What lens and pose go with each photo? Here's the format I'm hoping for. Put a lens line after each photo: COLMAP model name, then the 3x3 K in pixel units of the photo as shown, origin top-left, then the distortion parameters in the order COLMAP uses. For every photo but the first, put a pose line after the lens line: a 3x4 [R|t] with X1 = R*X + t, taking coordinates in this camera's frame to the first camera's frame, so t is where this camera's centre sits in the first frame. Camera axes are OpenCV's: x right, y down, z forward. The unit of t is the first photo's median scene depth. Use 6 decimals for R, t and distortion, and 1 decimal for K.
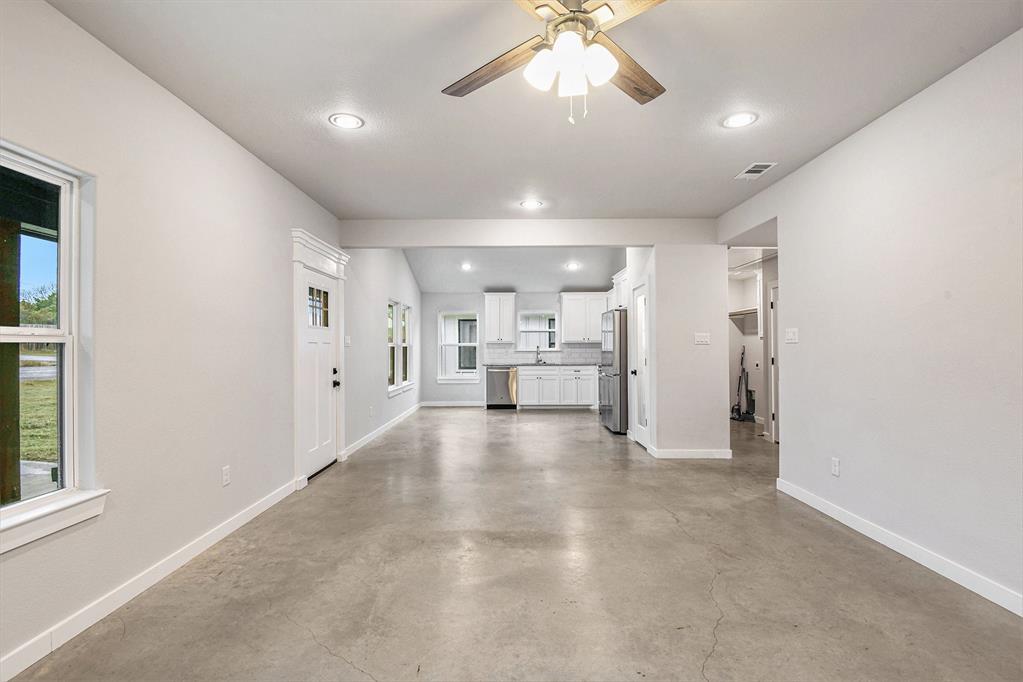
lens RADIAL K [[480.4, 0, 503.7], [0, 480.4, 348.6], [0, 0, 1]] dist [-0.026980, -0.008081]
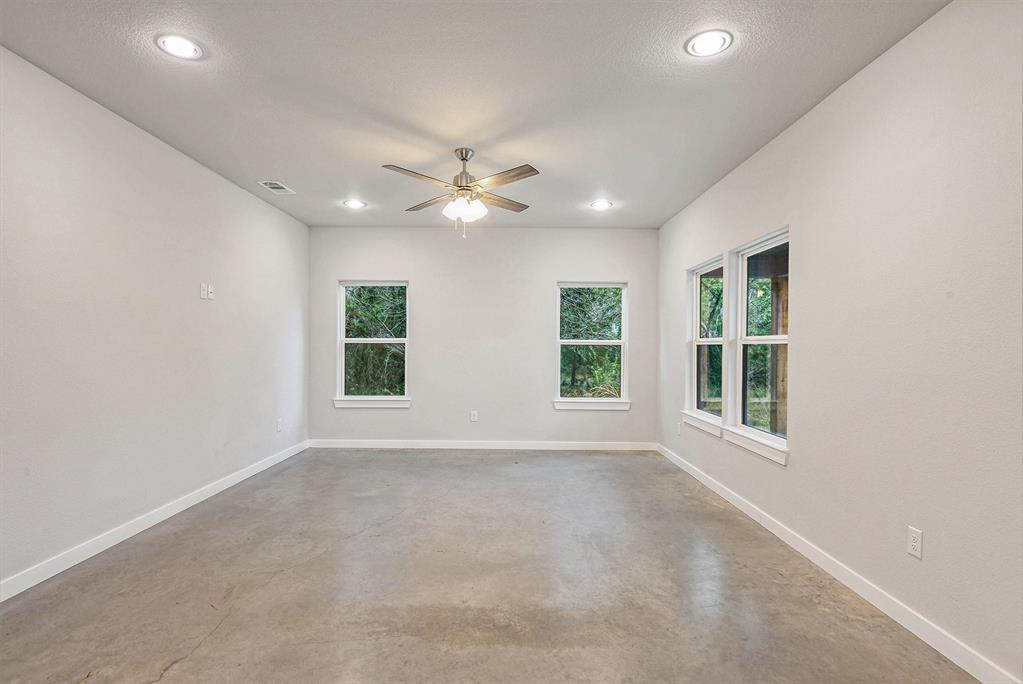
lens RADIAL K [[480.4, 0, 505.9], [0, 480.4, 334.2], [0, 0, 1]] dist [-0.026980, -0.008081]
pose [[-0.999991, -0.001644, -0.003999, -0.010570], [-0.001557, 0.999765, -0.021617, -0.004581], [0.004033, -0.021610, -0.999758, 1.201690]]
